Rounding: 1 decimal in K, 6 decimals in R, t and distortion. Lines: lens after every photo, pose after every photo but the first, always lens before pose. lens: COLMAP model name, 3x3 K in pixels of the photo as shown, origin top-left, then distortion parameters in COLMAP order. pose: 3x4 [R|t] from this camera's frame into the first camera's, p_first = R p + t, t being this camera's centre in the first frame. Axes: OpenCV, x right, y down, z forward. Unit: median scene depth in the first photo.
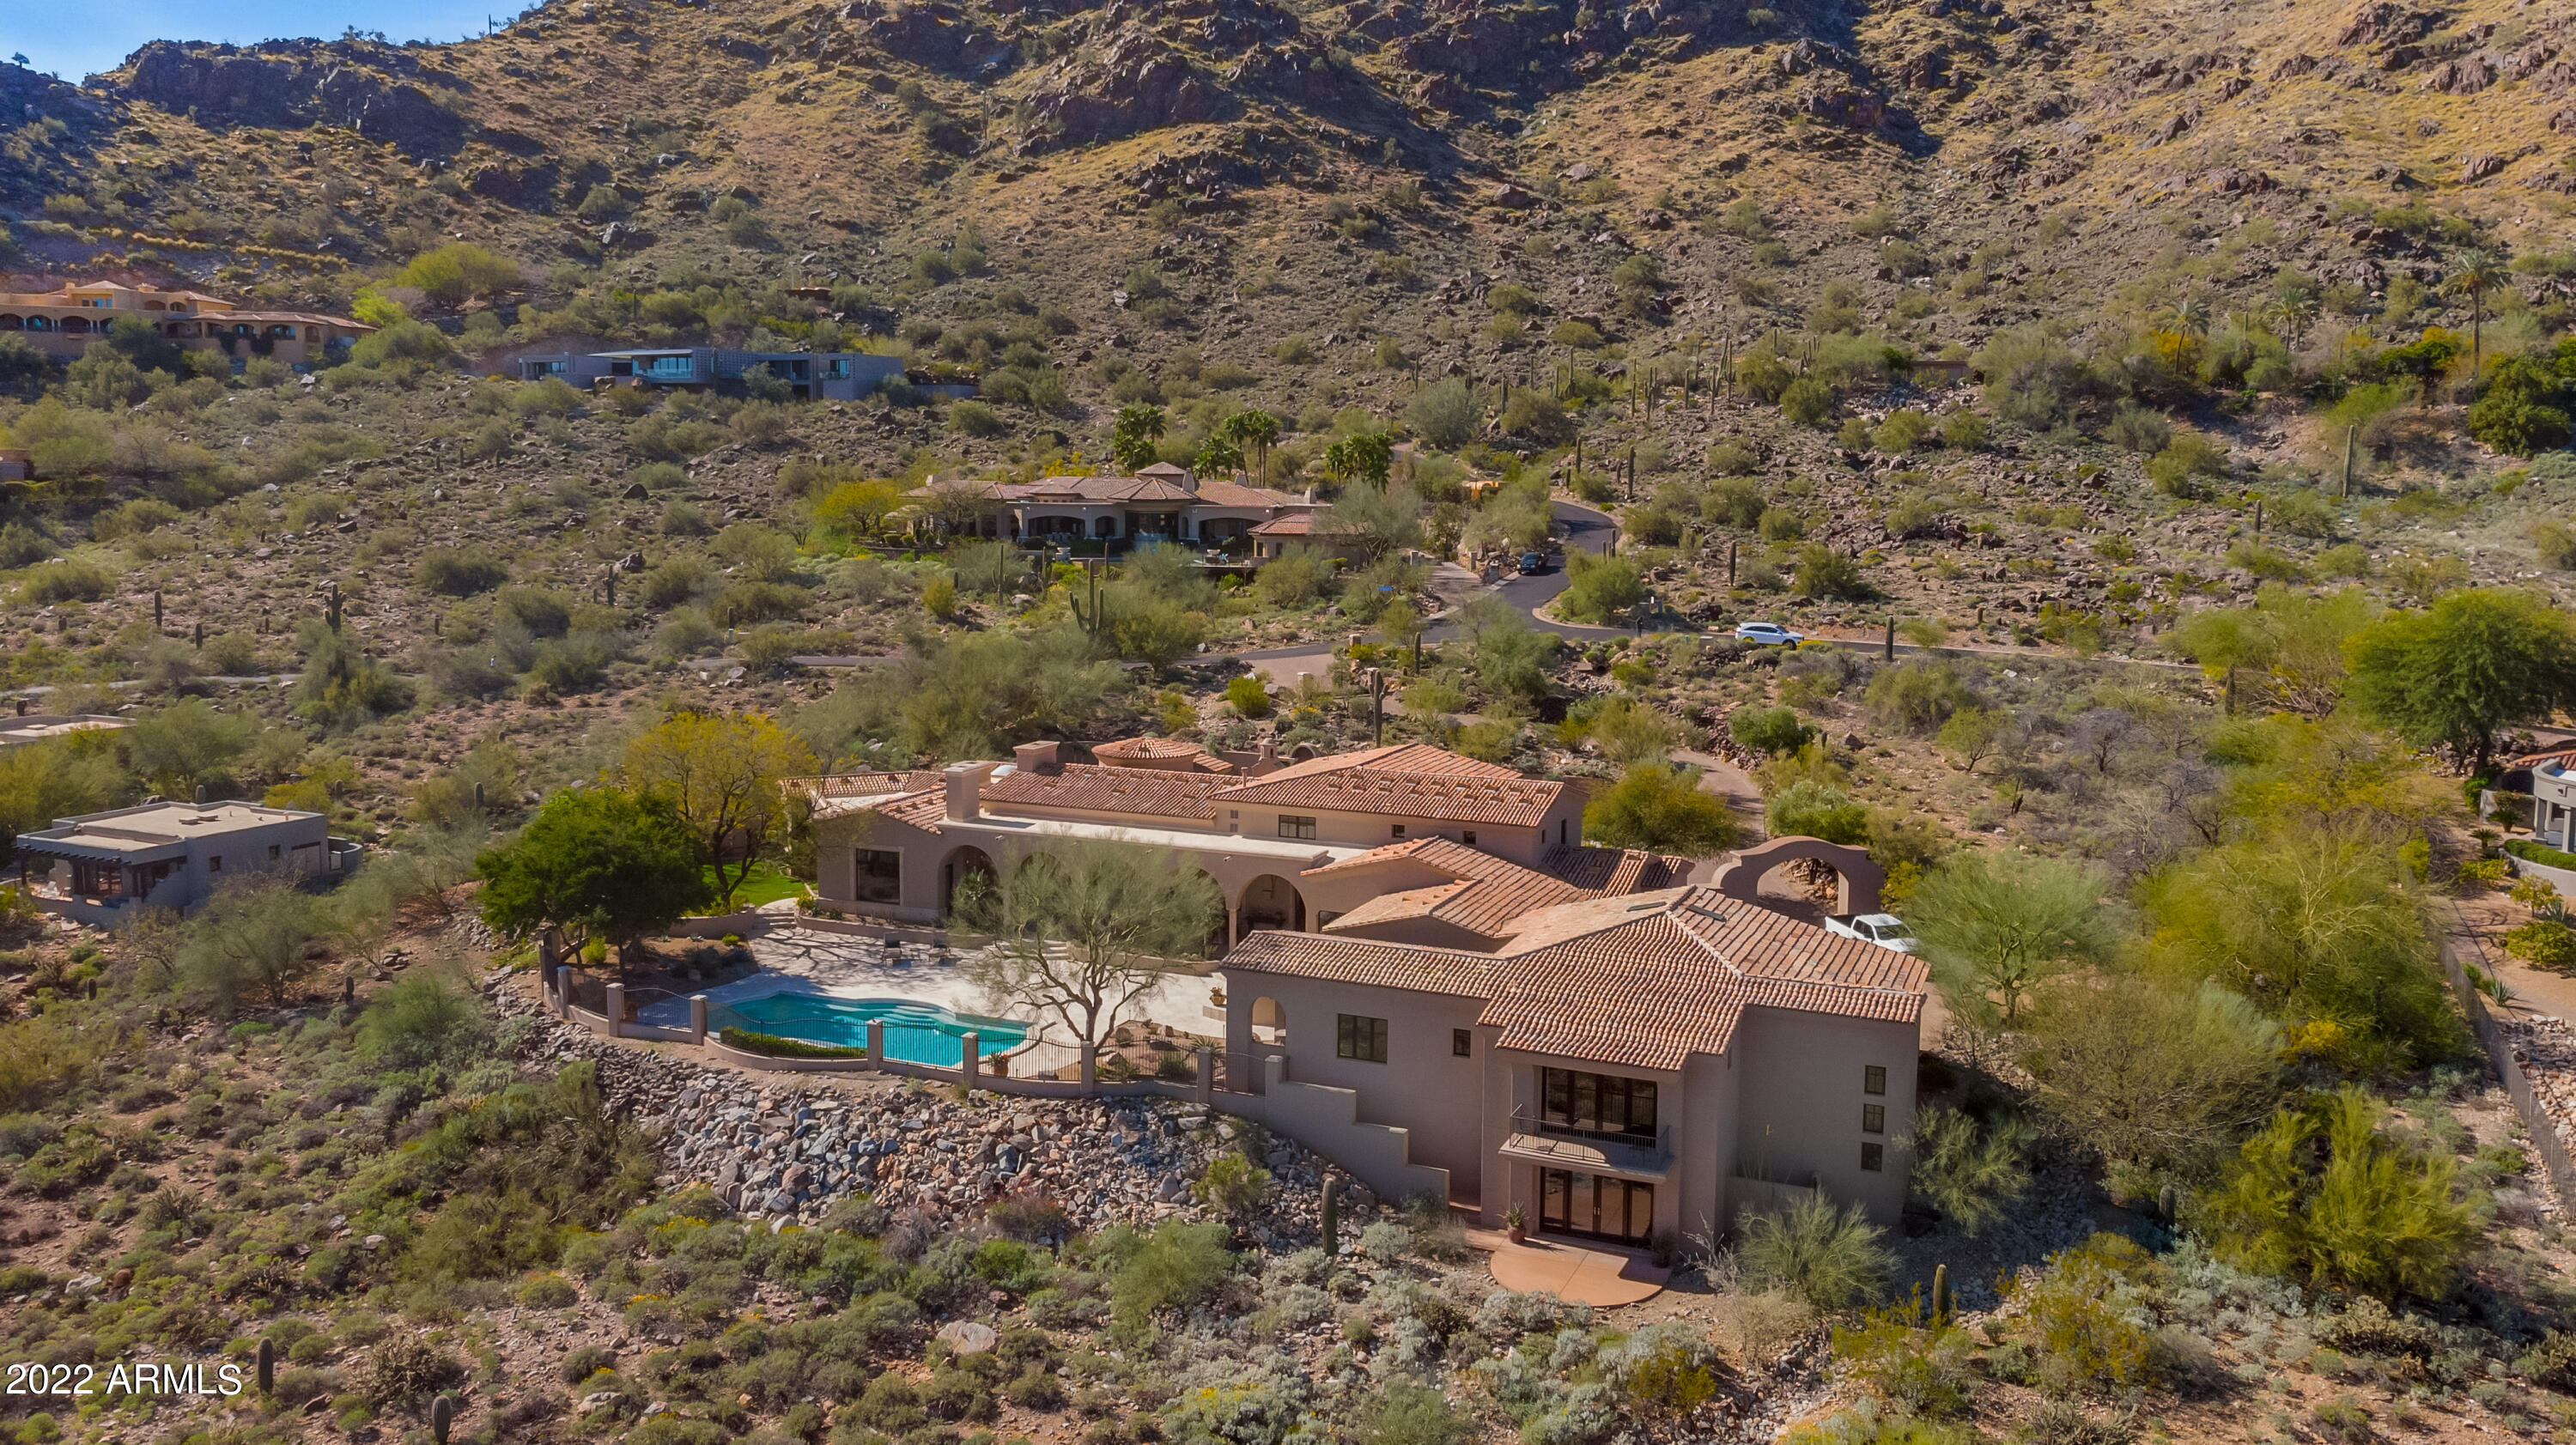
lens RADIAL K [[1890.9, 0, 1311.9], [0, 1890.9, 667.0], [0, 0, 1]] dist [0.036698, 0.053960]
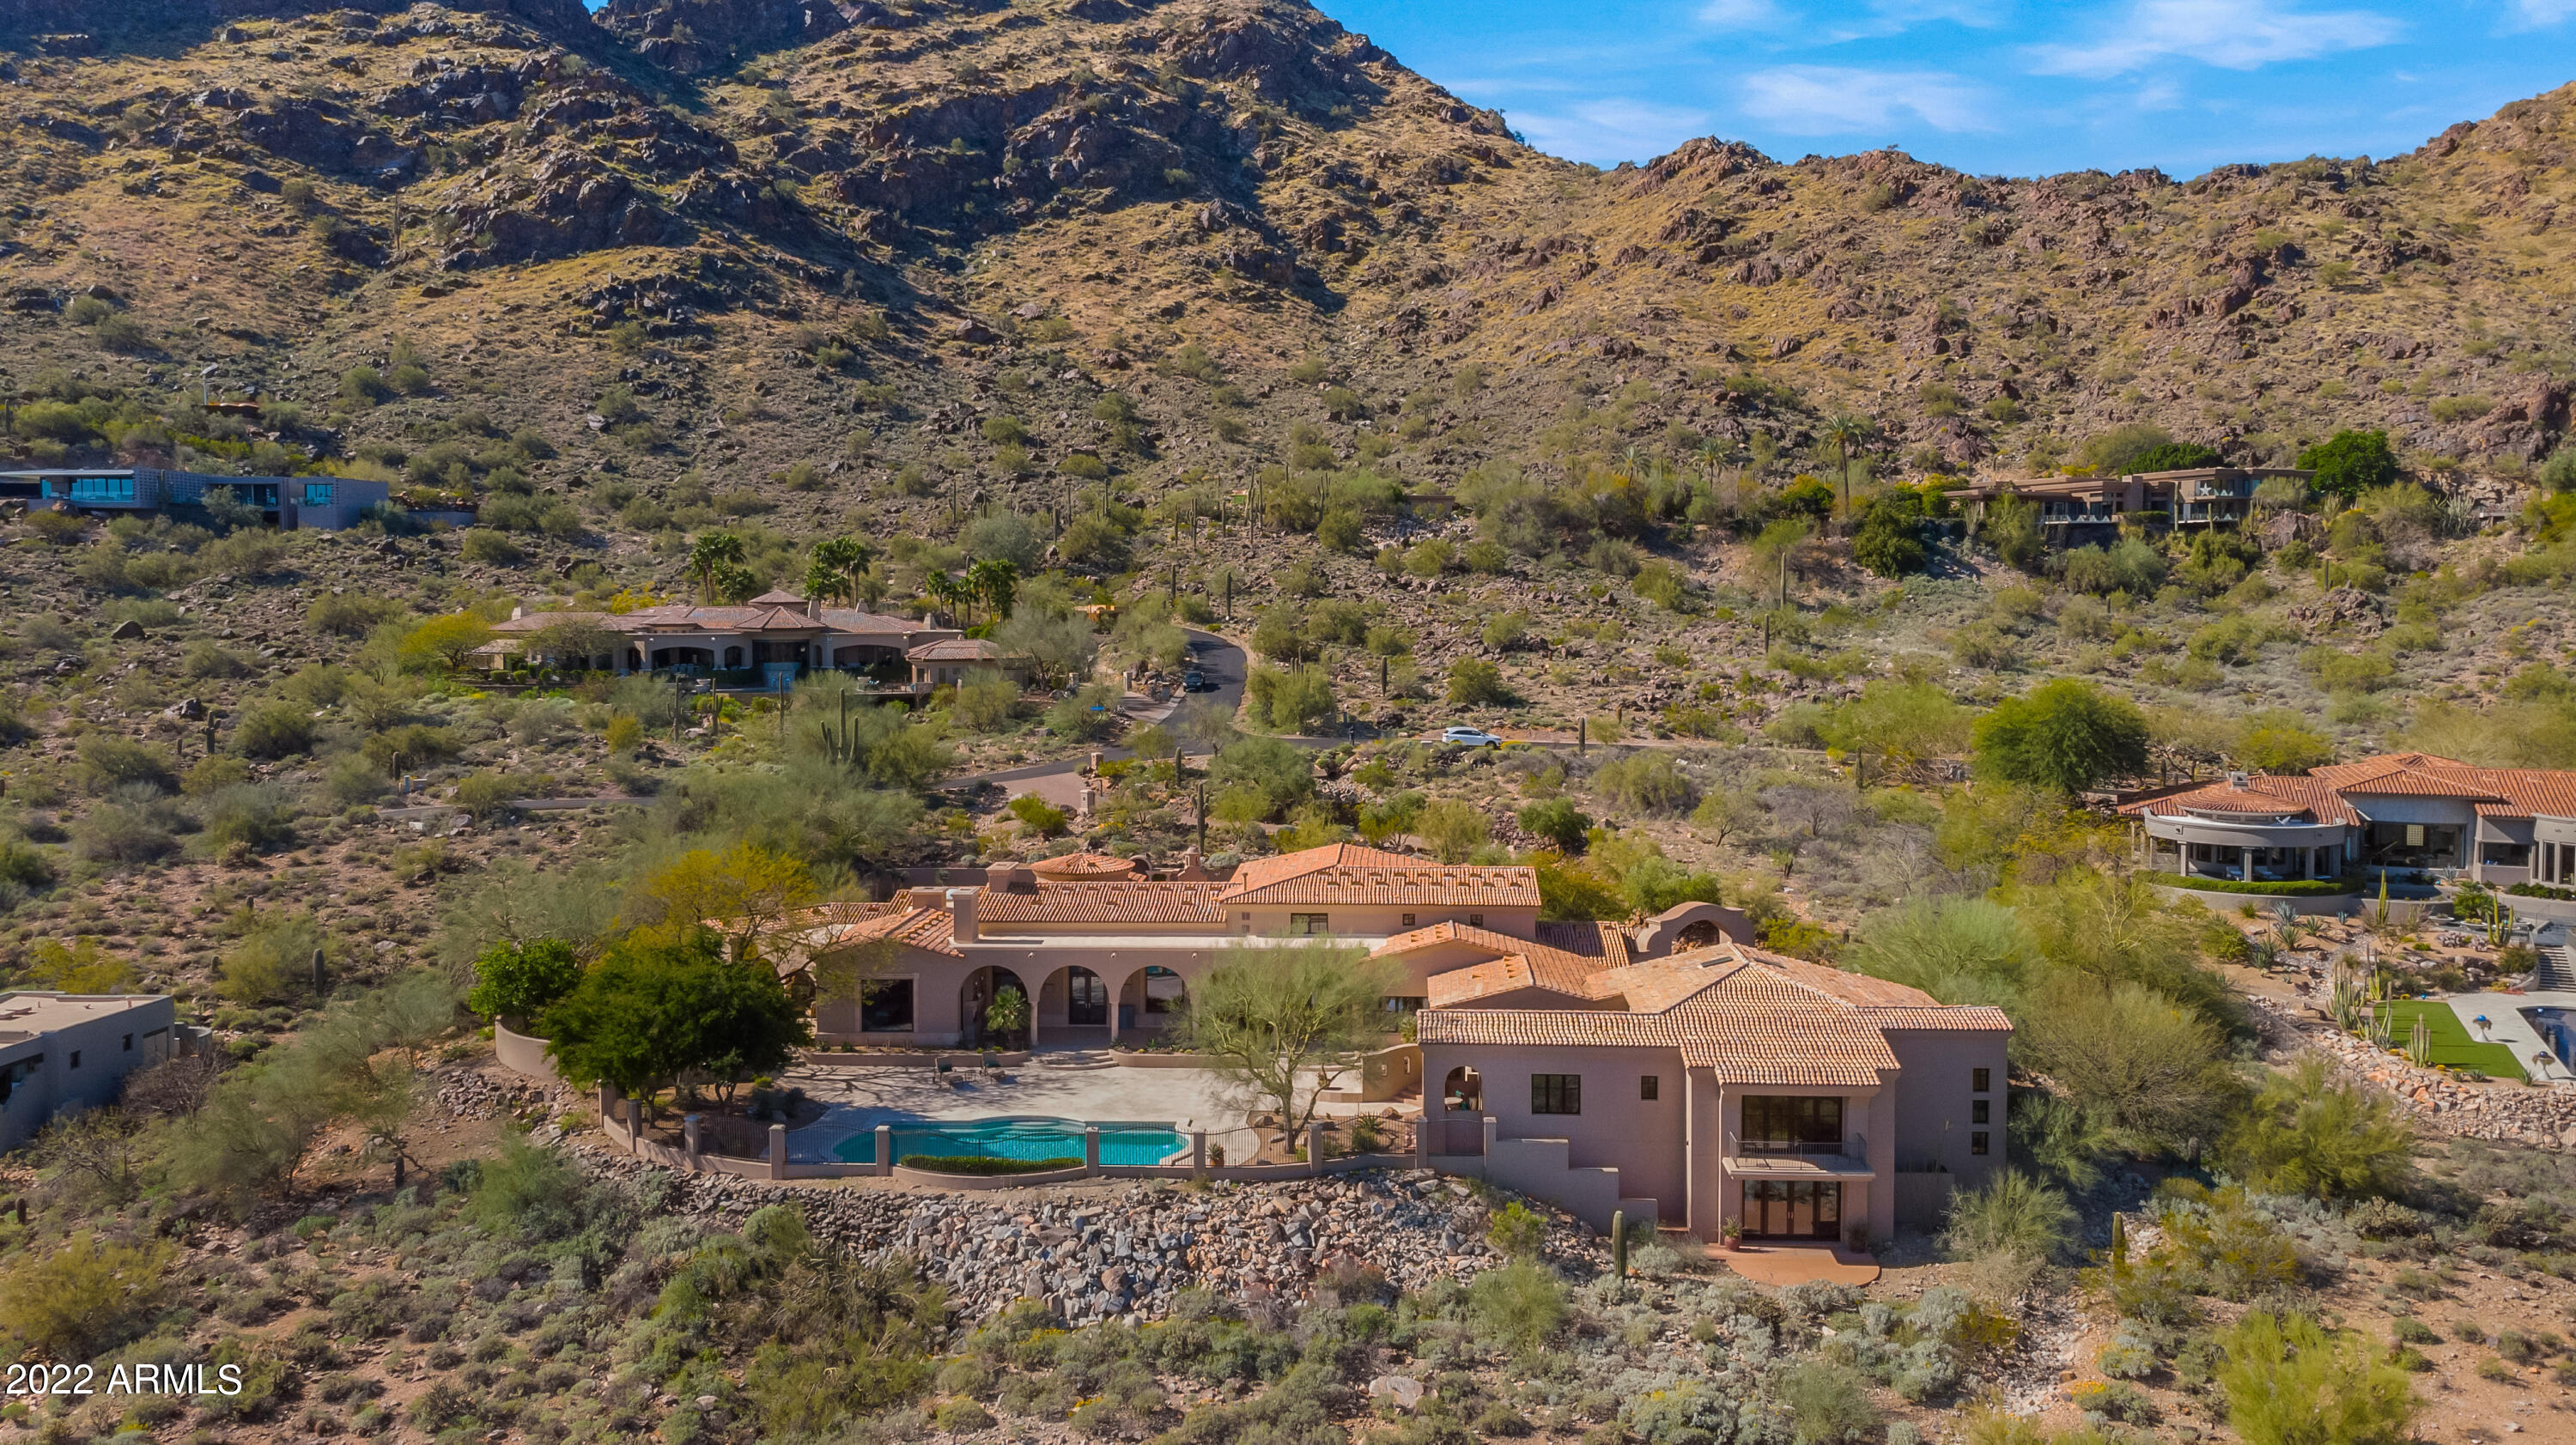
lens RADIAL K [[1850.1, 0, 1288.0], [0, 1850.1, 722.5], [0, 0, 1]] dist [0.034492, 0.010142]
pose [[0.940544, -0.035215, 0.337843, -0.089373], [0.046948, 0.998543, -0.026618, -0.000780], [-0.336413, 0.040896, 0.940826, 0.000034]]
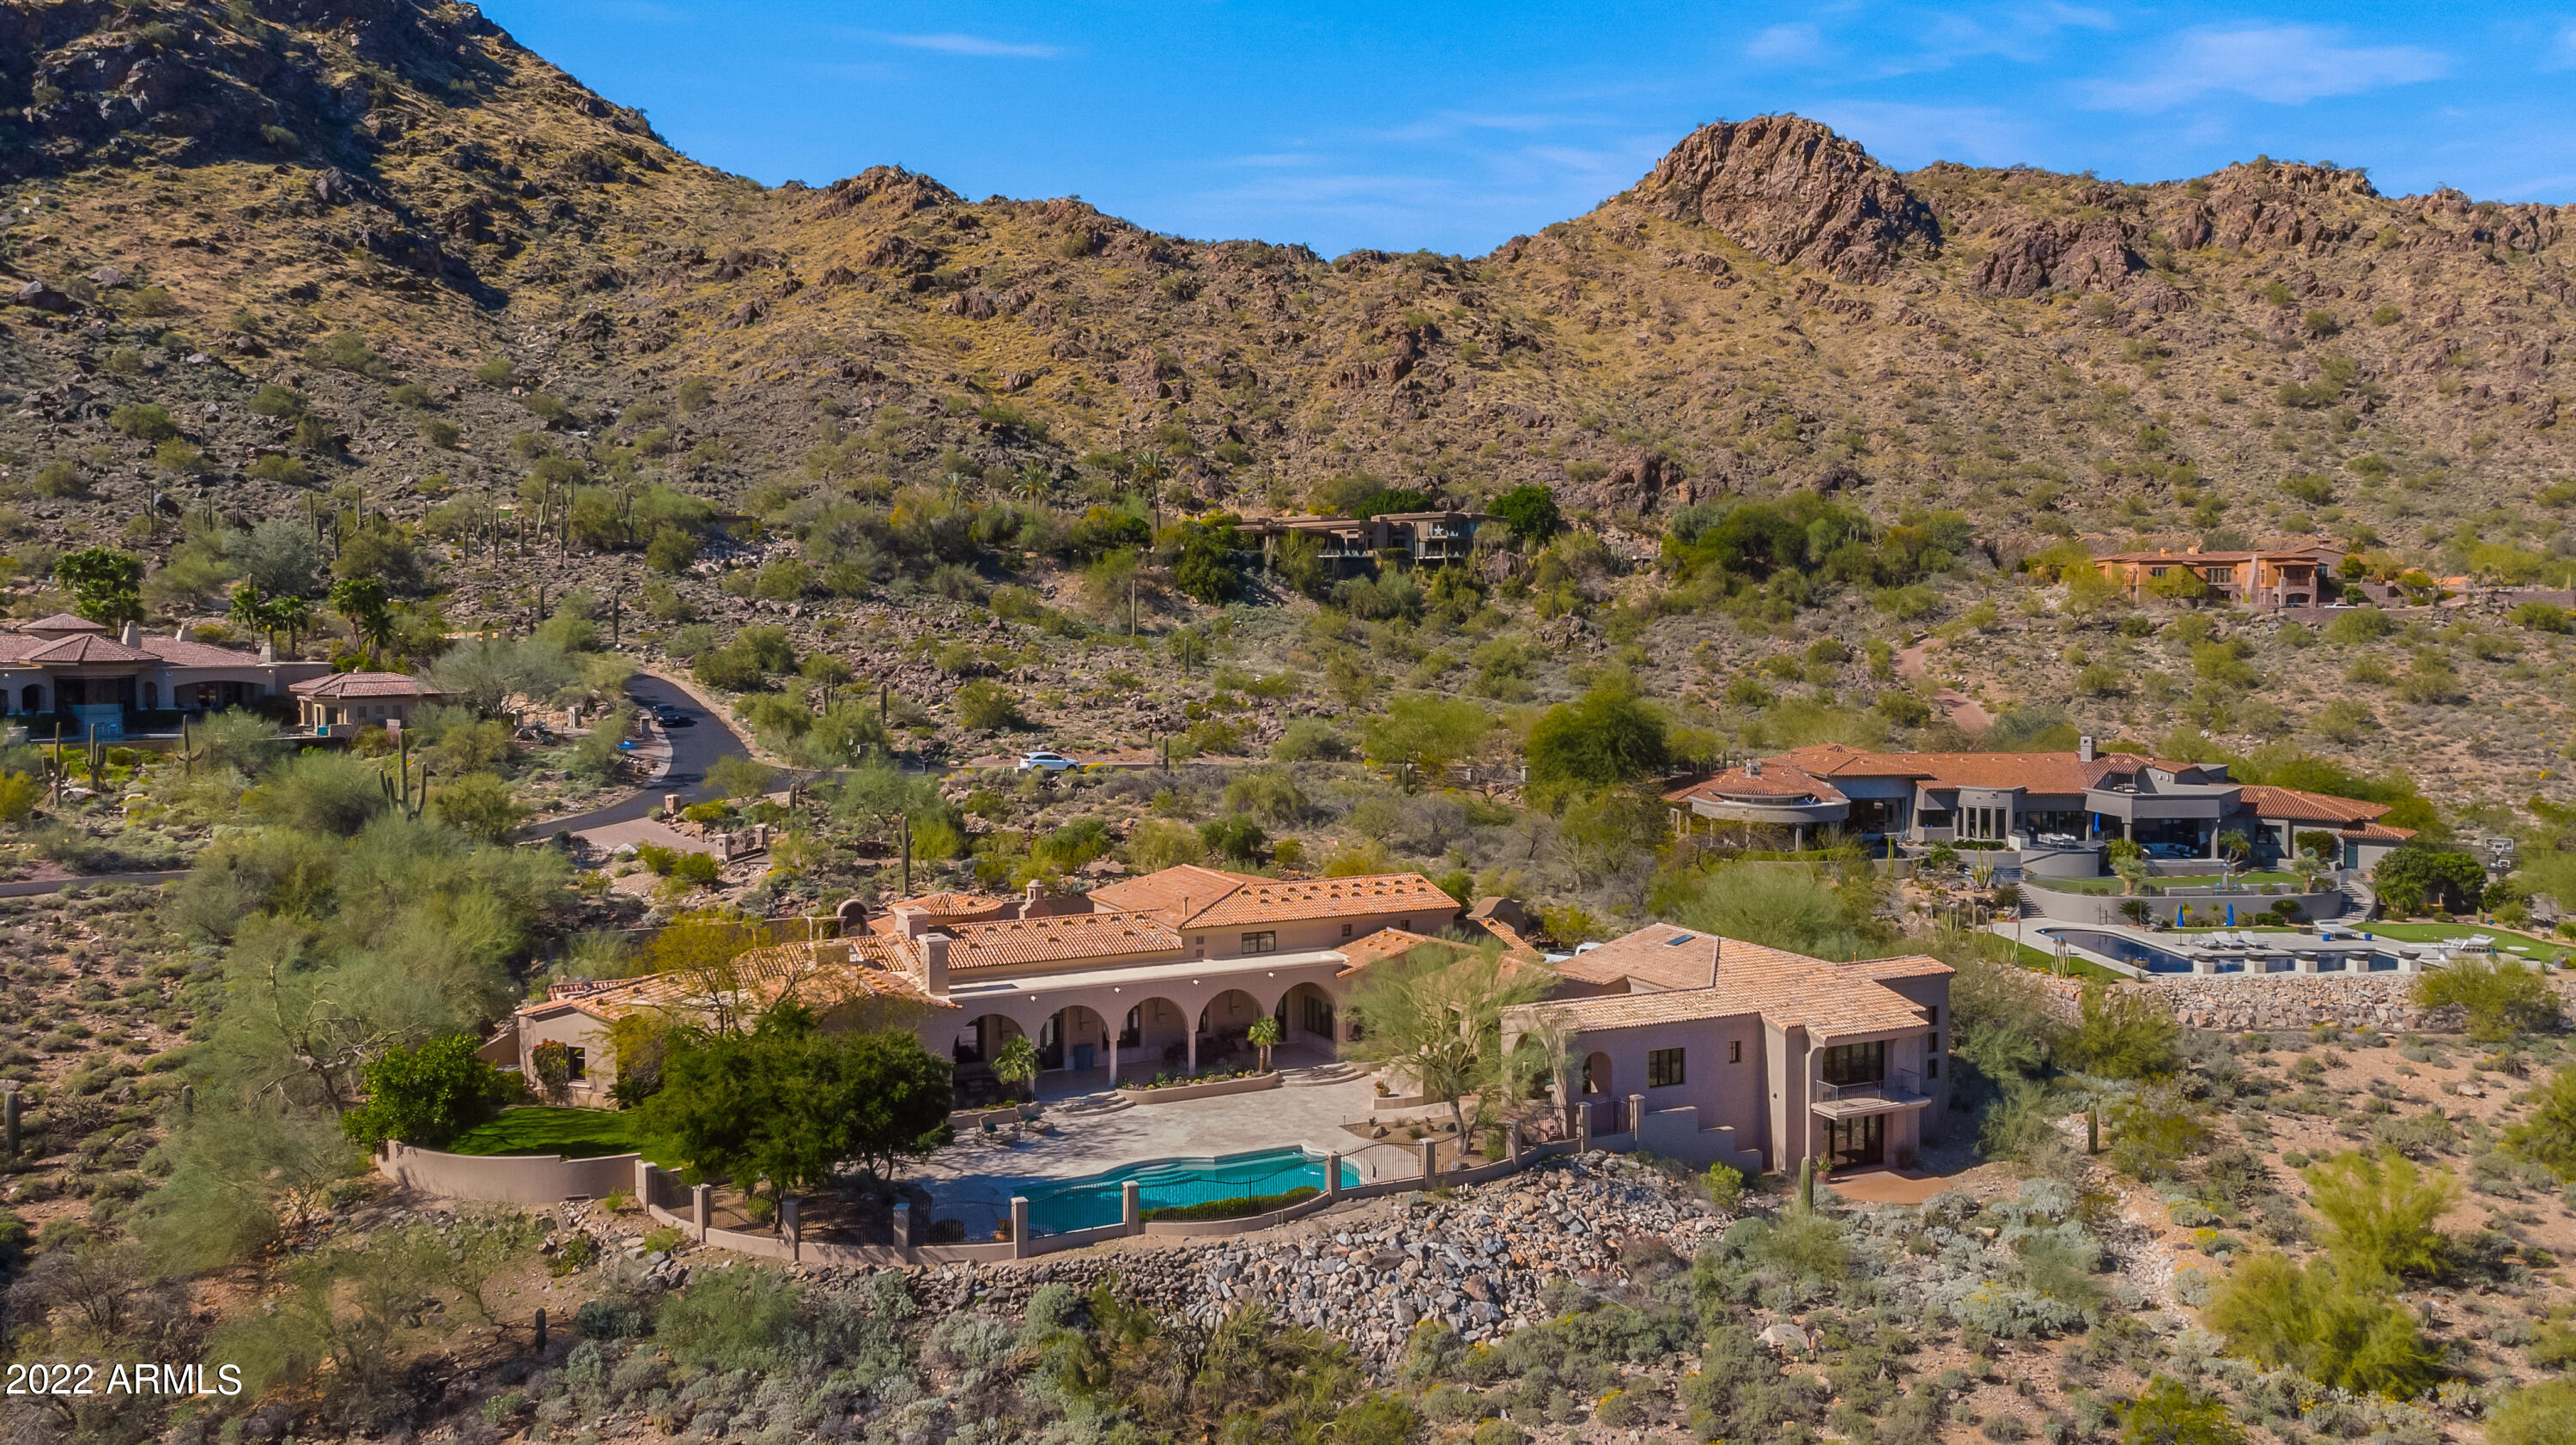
lens RADIAL K [[1871.9, 0, 1308.1], [0, 1871.9, 745.7], [0, 0, 1]] dist [-0.028930, 0.051342]
pose [[0.643674, -0.061463, 0.762828, -0.188446], [0.089962, 0.995936, 0.004336, -0.006656], [-0.759994, 0.065834, 0.646587, 0.068510]]
